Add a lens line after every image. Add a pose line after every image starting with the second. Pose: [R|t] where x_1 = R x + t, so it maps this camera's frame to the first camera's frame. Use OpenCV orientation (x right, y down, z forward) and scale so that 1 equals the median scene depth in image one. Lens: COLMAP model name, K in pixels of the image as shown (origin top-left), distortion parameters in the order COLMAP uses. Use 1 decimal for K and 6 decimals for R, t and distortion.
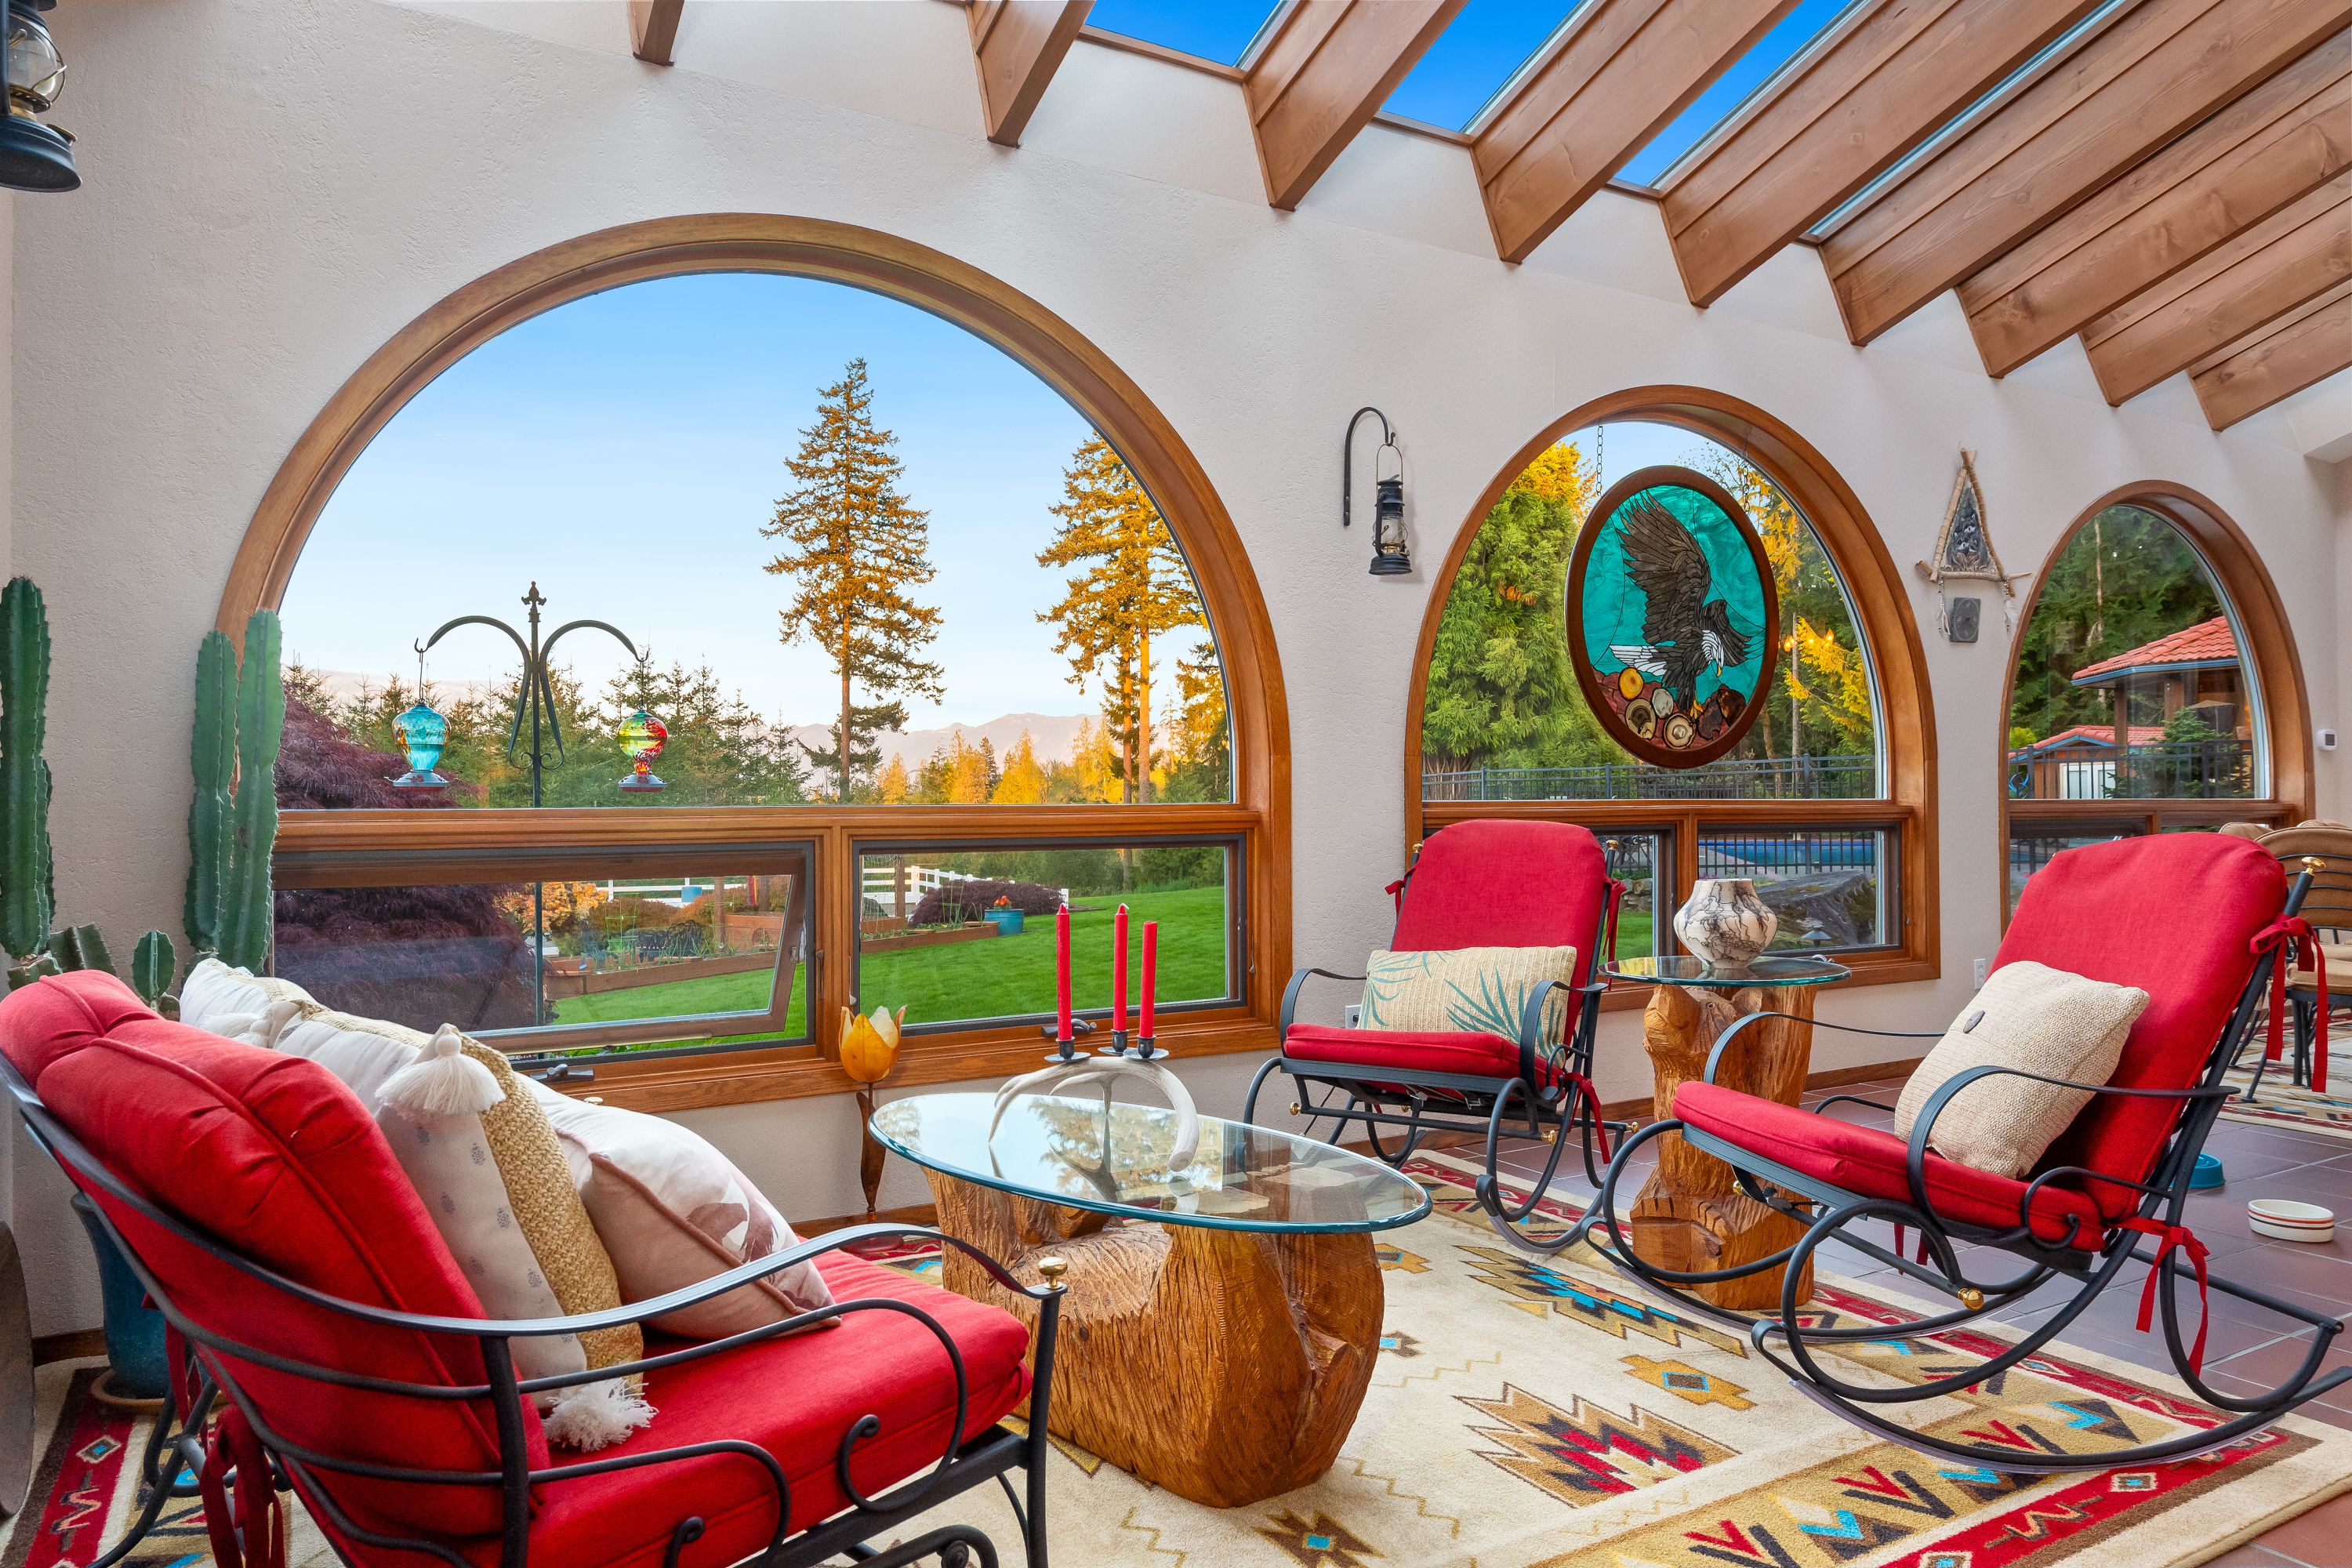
lens RADIAL K [[1514.7, 0, 1176.1], [0, 1514.7, 784.7], [0, 0, 1]] dist [-0.004060, -0.000154]
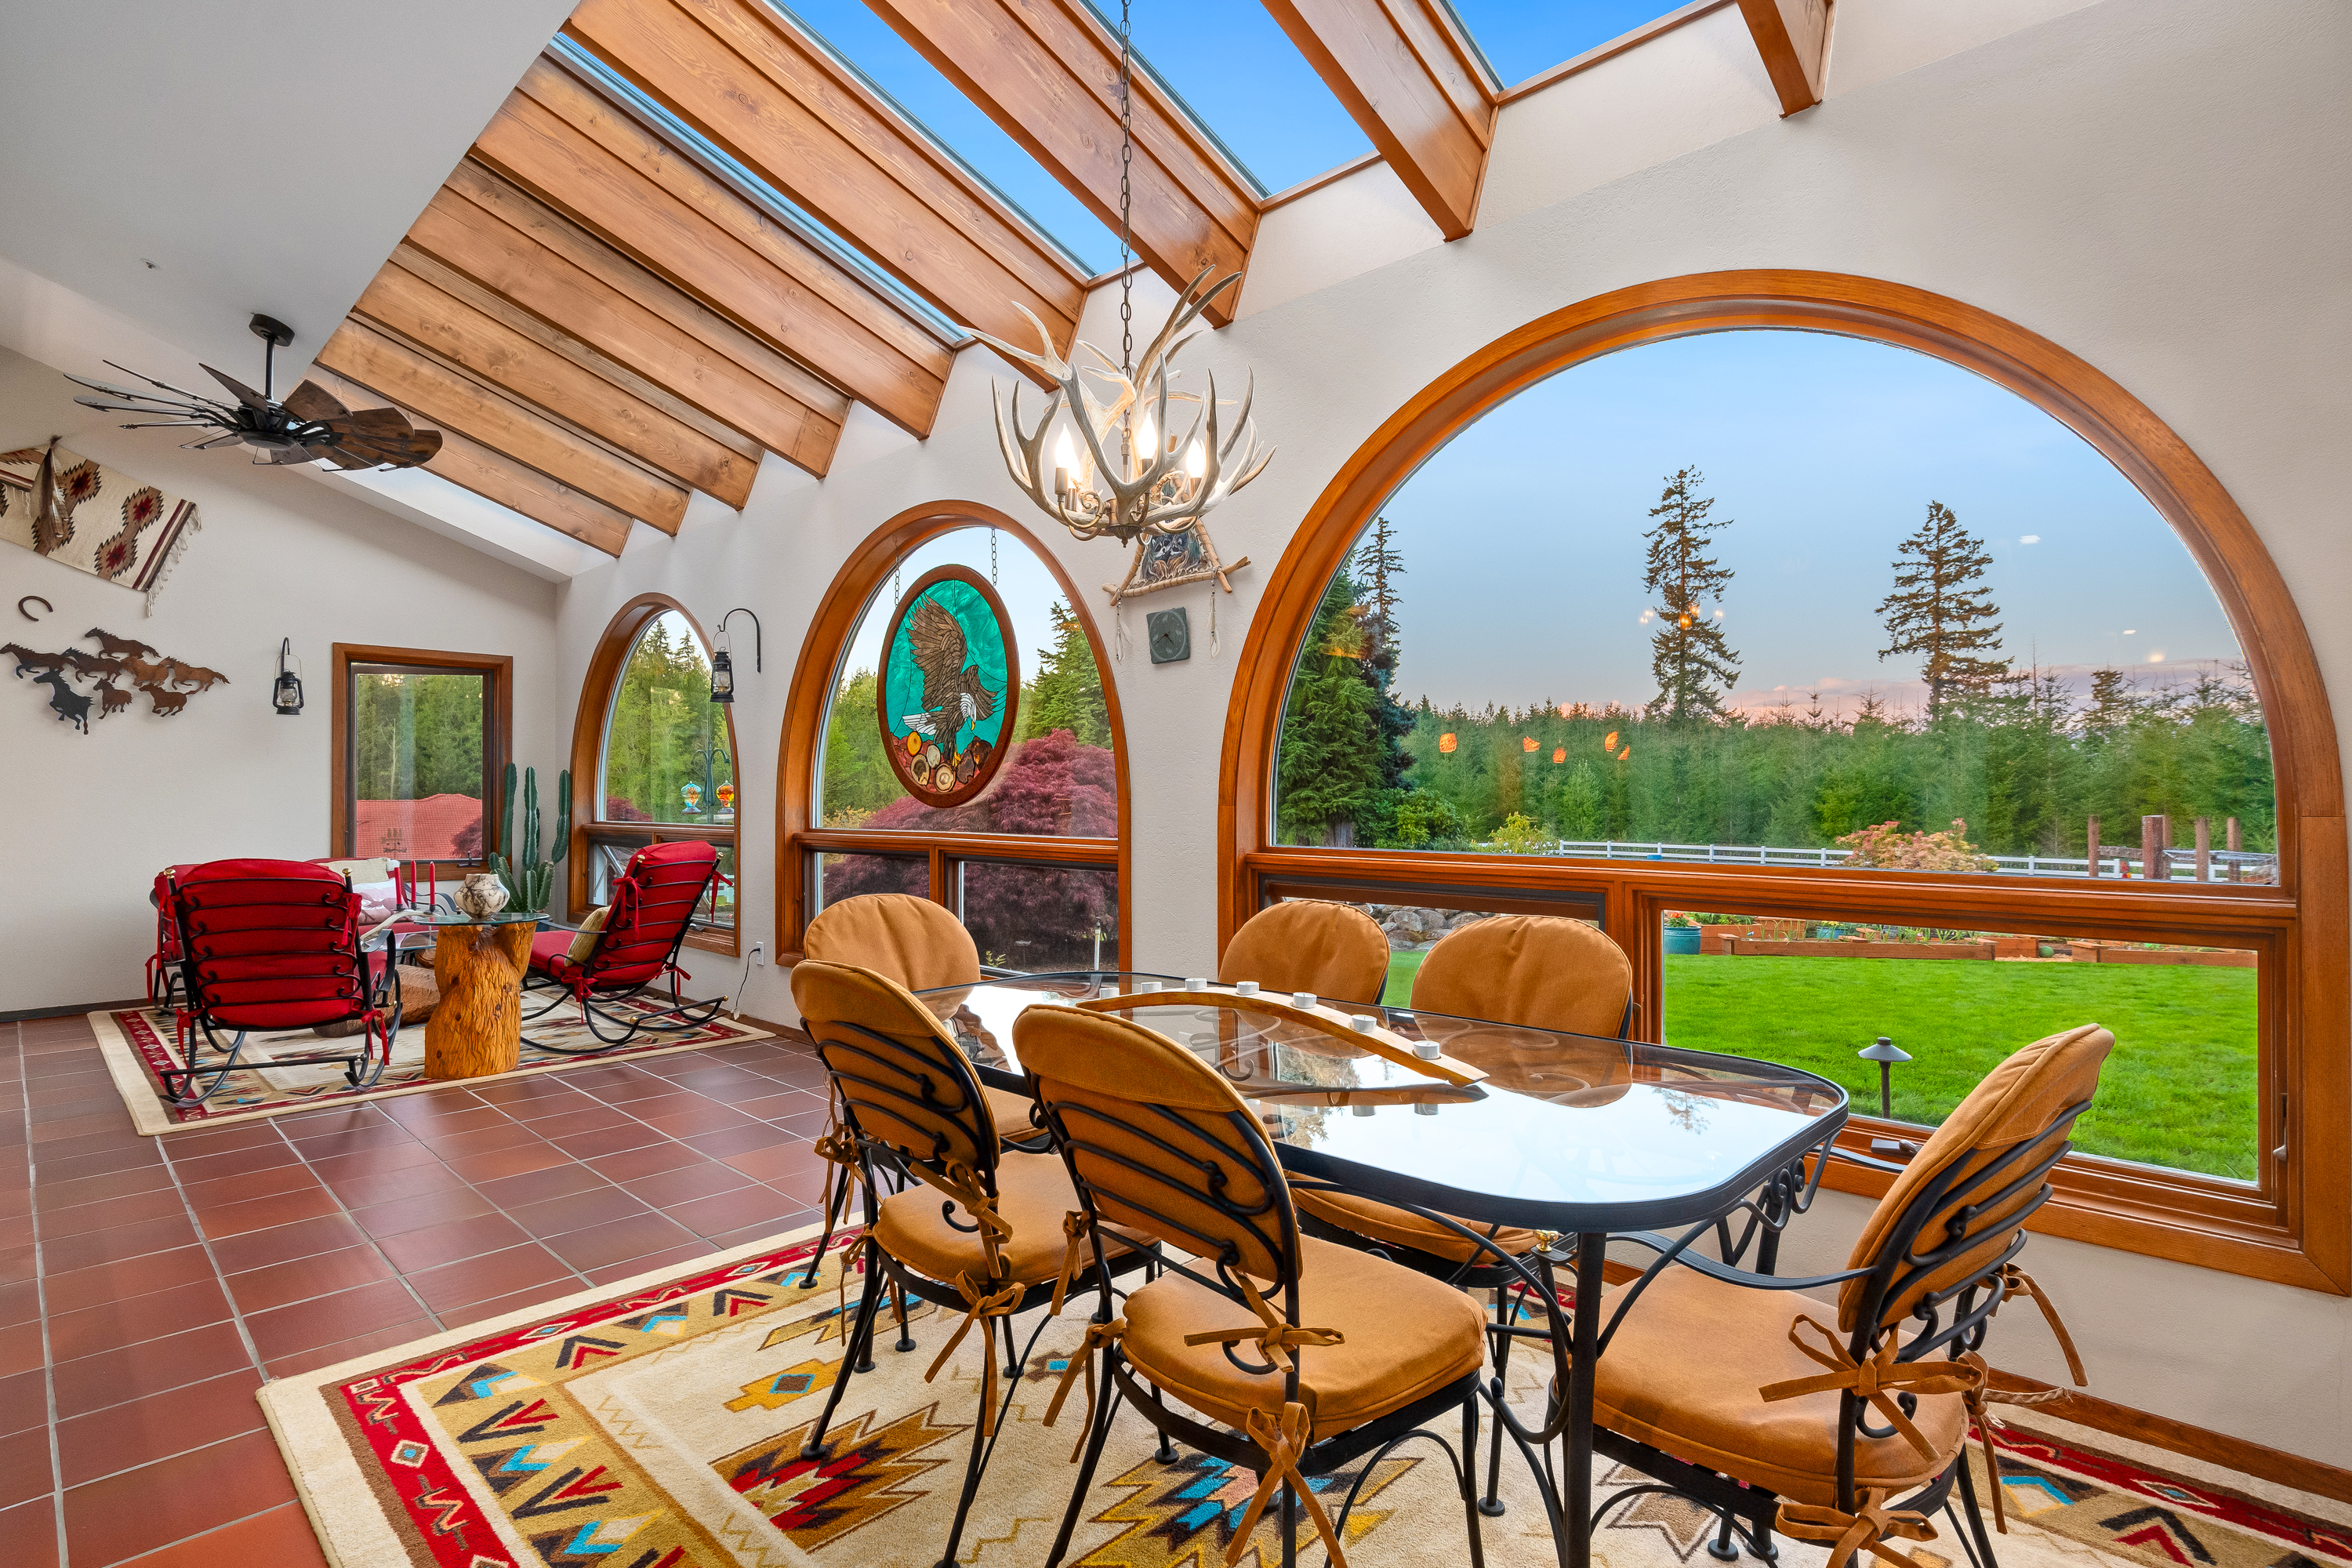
lens RADIAL K [[1134.2, 0, 1140.1], [0, 1134.2, 770.3], [0, 0, 1]] dist [-0.000153, 0.000061]
pose [[0.252277, -0.015308, -0.967534, 1.269786], [0.012057, 0.999847, -0.012676, -0.027562], [0.967580, -0.008468, 0.252423, 0.915497]]
